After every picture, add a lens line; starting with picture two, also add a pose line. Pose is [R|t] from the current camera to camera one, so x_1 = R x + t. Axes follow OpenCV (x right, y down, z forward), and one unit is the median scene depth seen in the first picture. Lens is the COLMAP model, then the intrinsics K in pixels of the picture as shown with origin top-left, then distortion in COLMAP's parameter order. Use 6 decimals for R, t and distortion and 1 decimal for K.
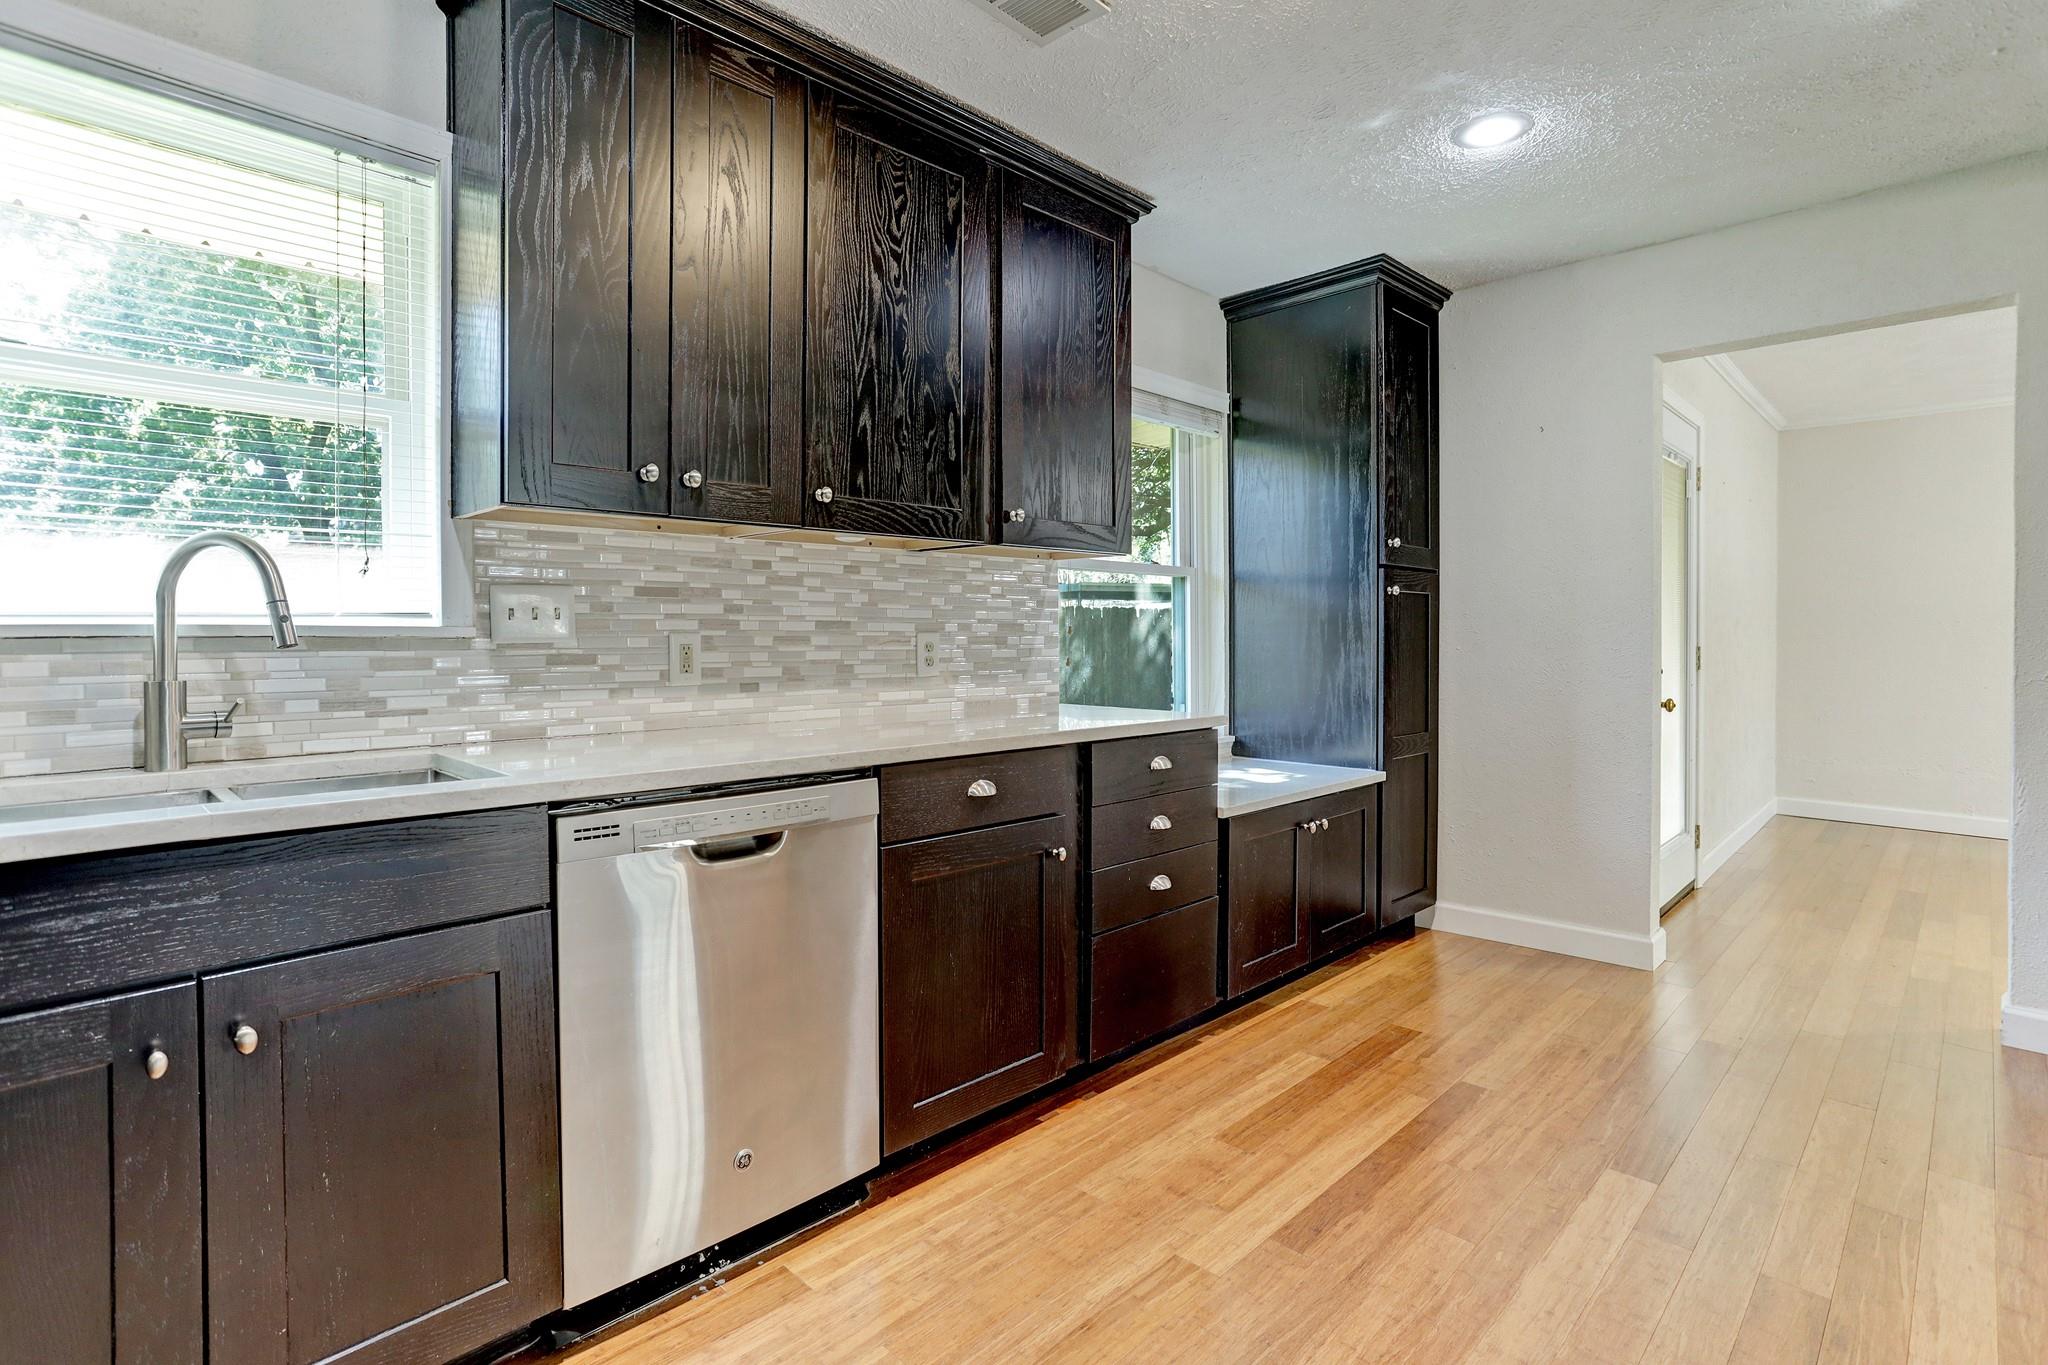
lens RADIAL K [[992.1, 0, 1050.6], [0, 992.1, 639.5], [0, 0, 1]] dist [-0.039421, 0.023977]
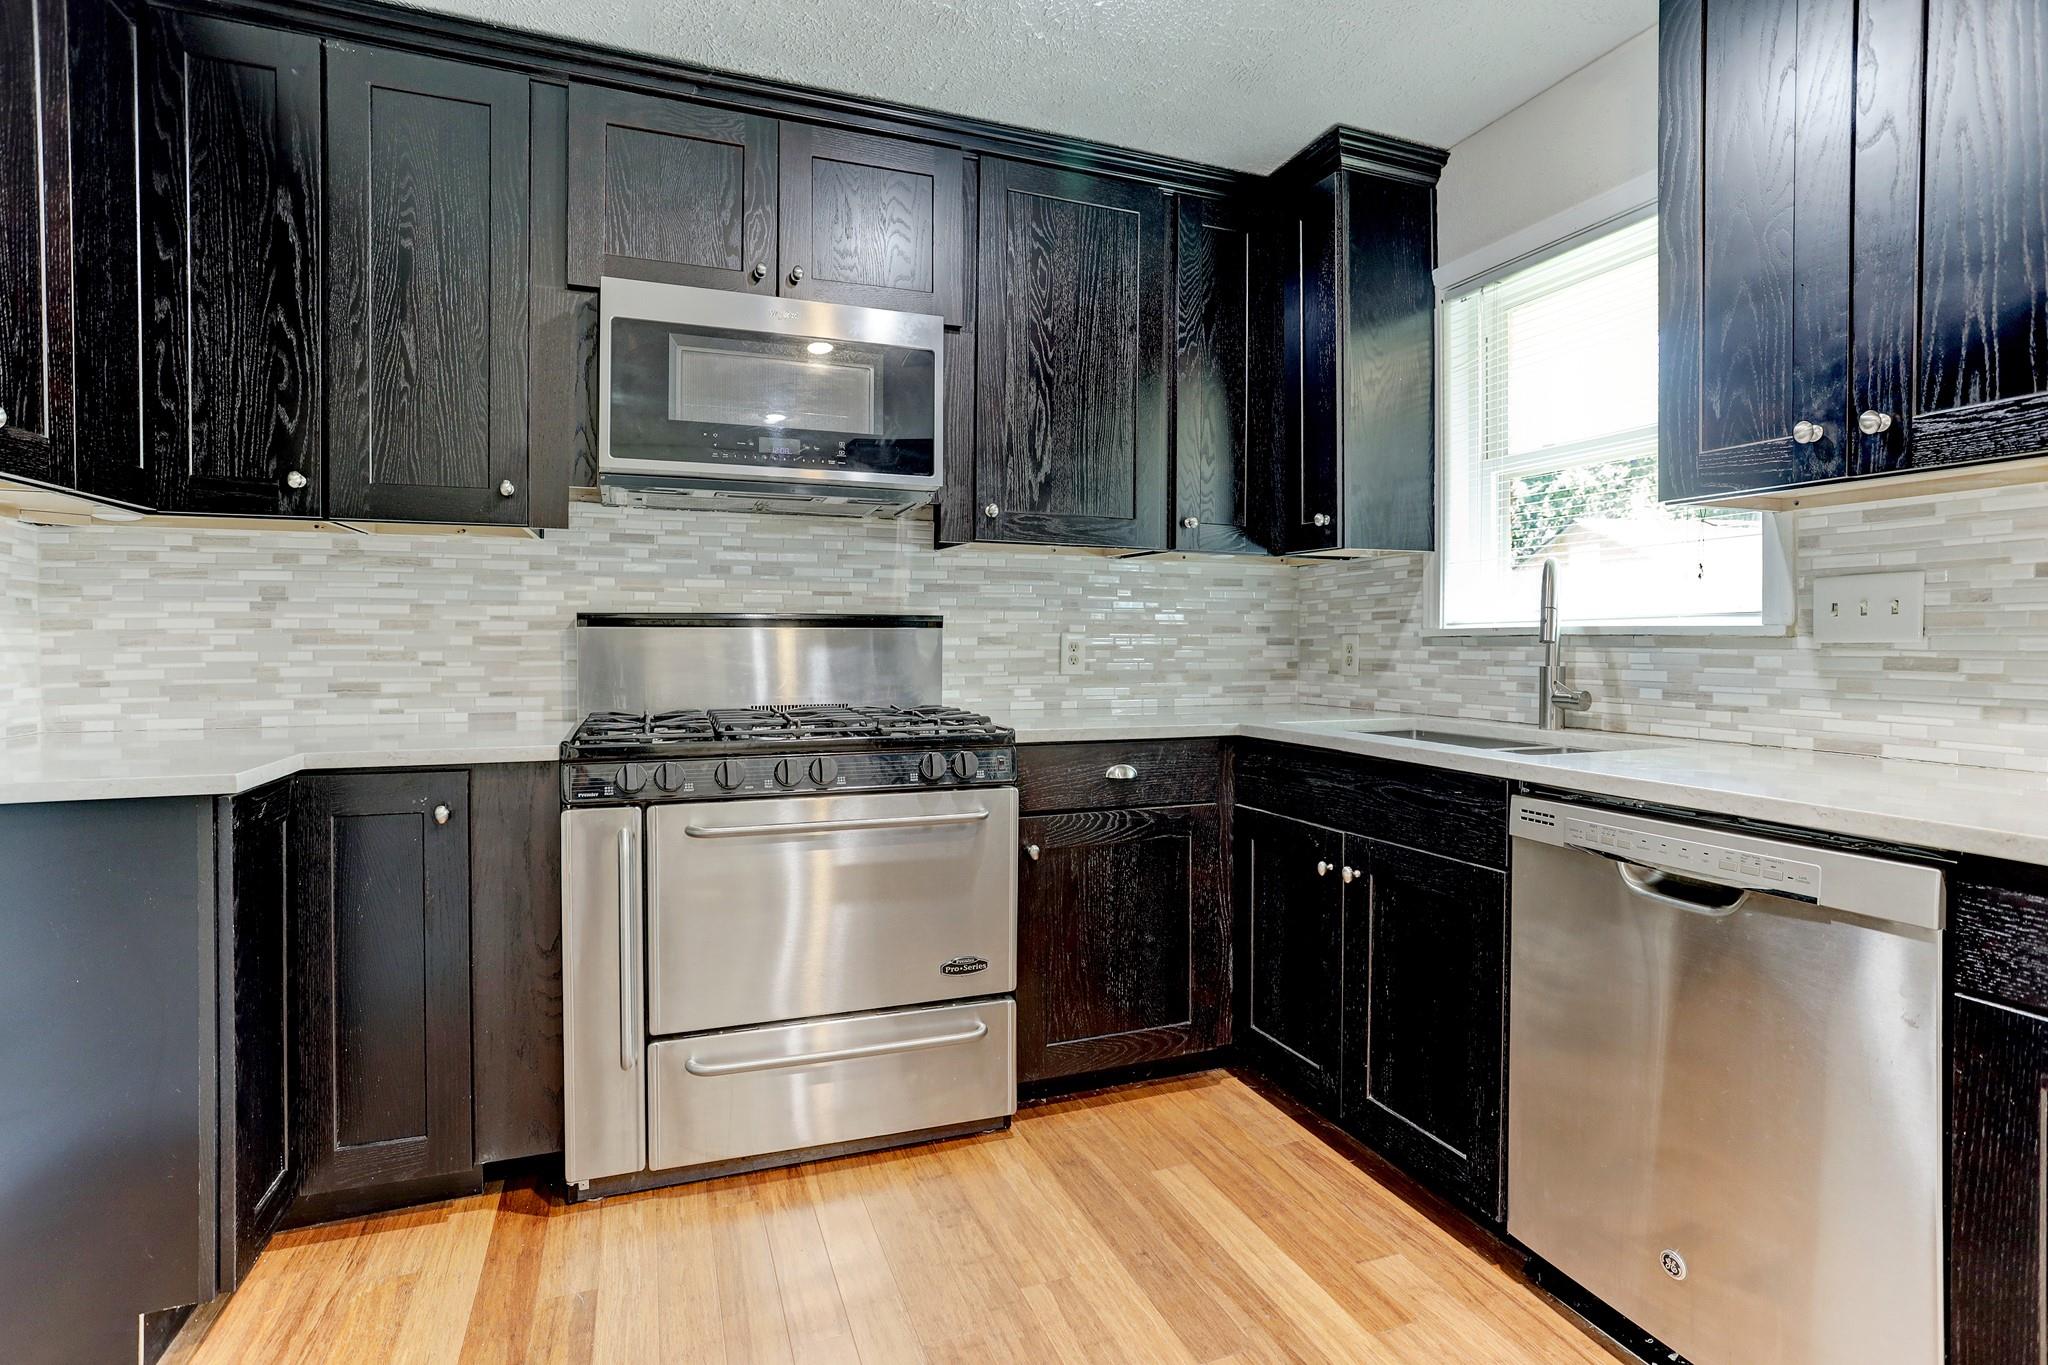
lens RADIAL K [[959.0, 0, 1005.5], [0, 959.0, 649.3], [0, 0, 1]] dist [-0.033353, 0.007538]
pose [[-0.418566, 0.011172, -0.908118, 0.477999], [-0.005804, 0.999871, 0.014976, 0.001307], [0.908168, 0.011539, -0.418447, 0.607444]]
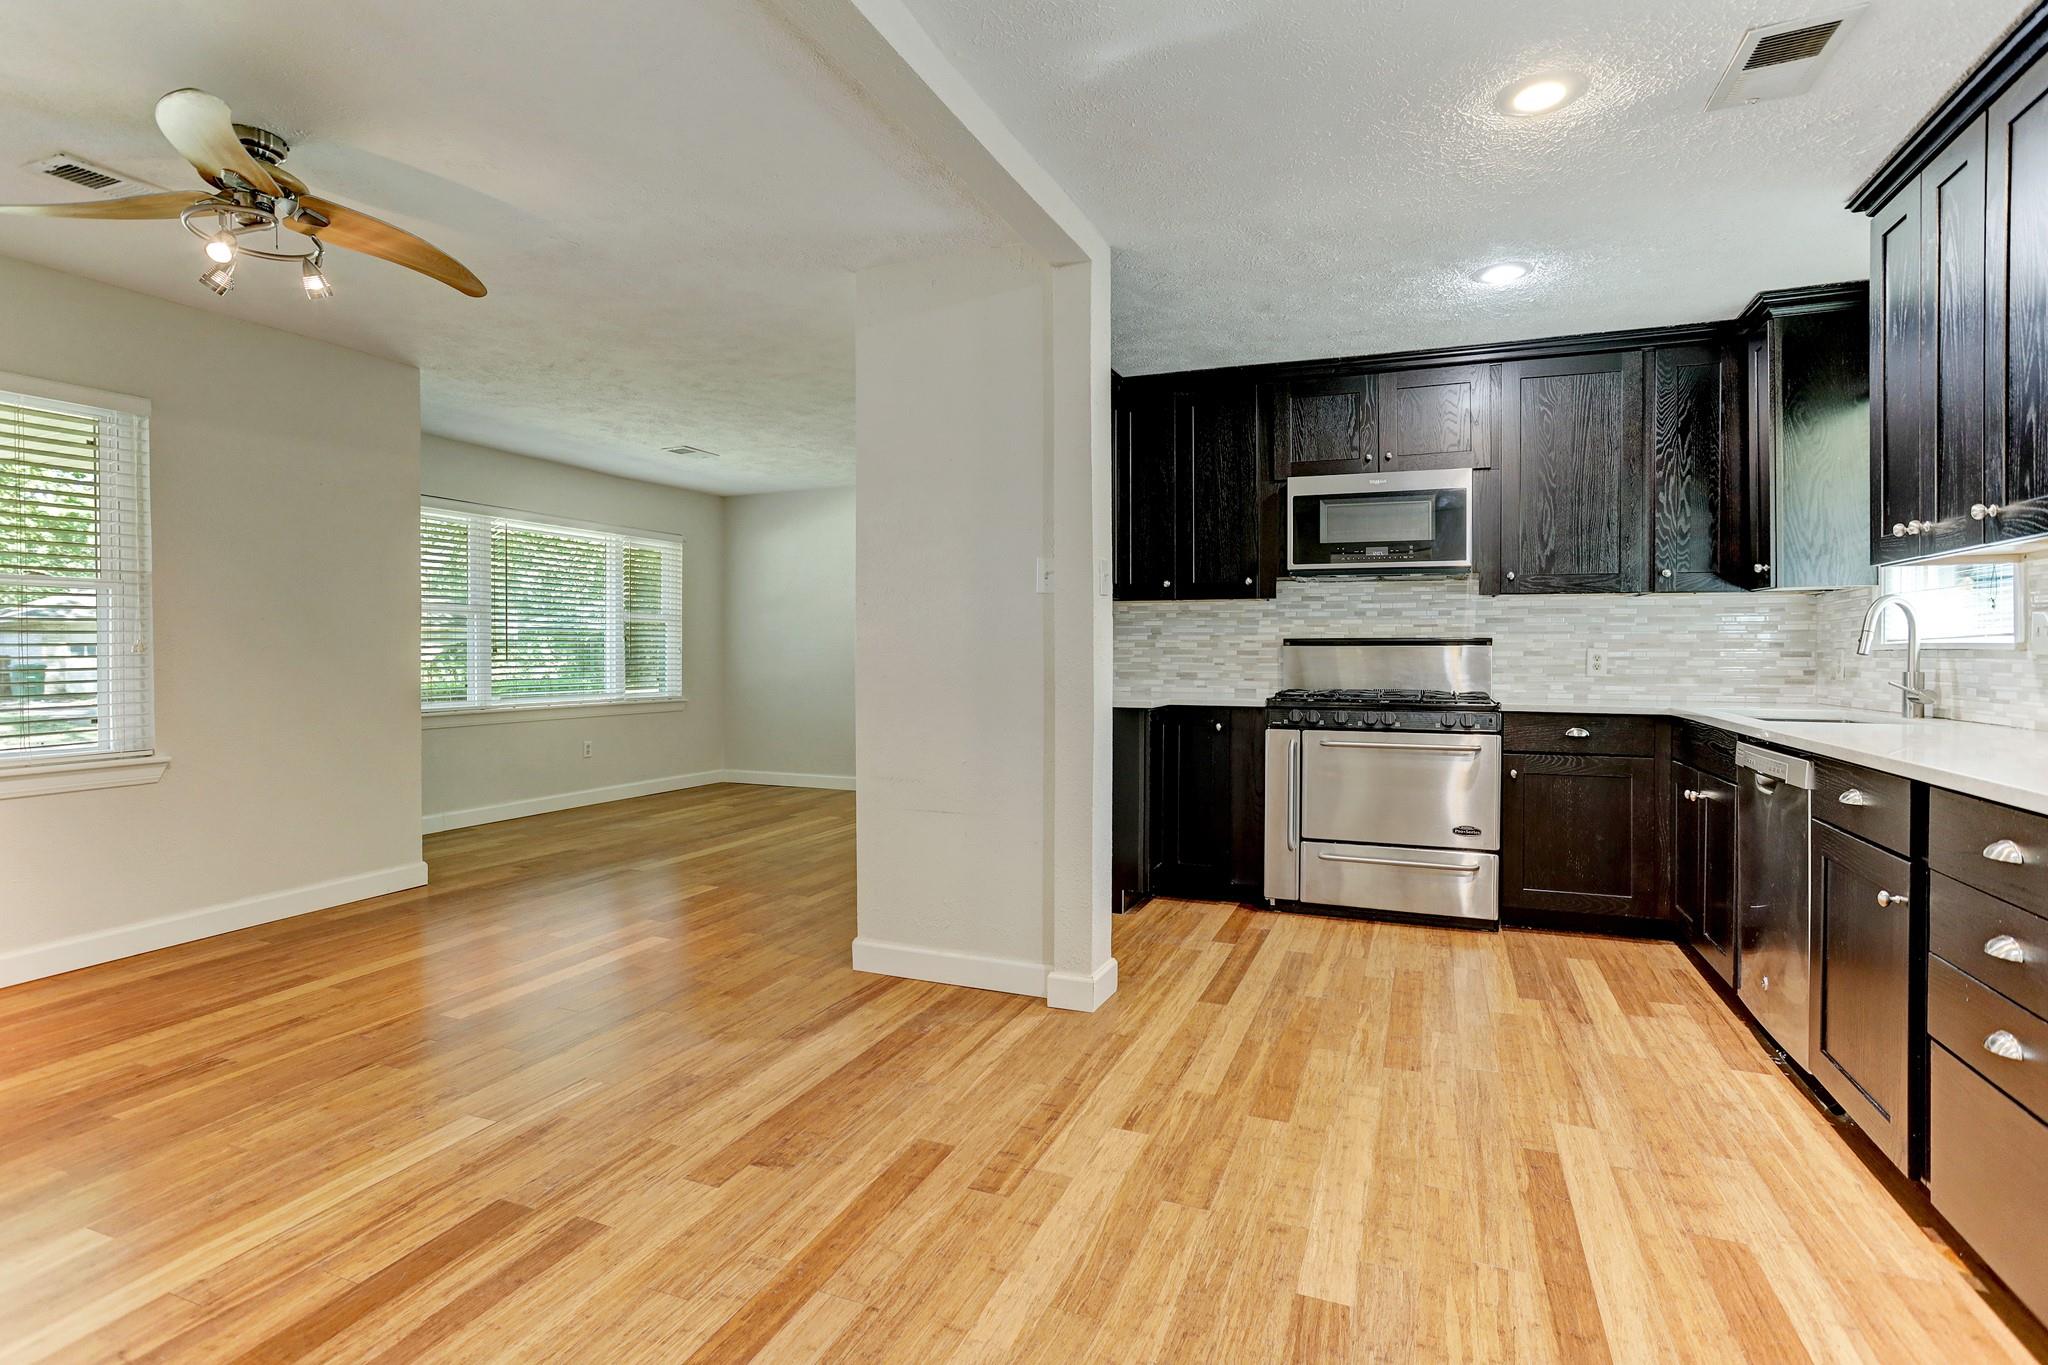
lens RADIAL K [[959.0, 0, 1036.8], [0, 959.0, 661.1], [0, 0, 1]] dist [-0.033353, 0.007538]
pose [[-0.927334, 0.005139, -0.374199, 0.981231], [-0.001055, 0.999866, 0.016346, -0.005467], [0.374233, 0.015553, -0.927204, 1.441299]]
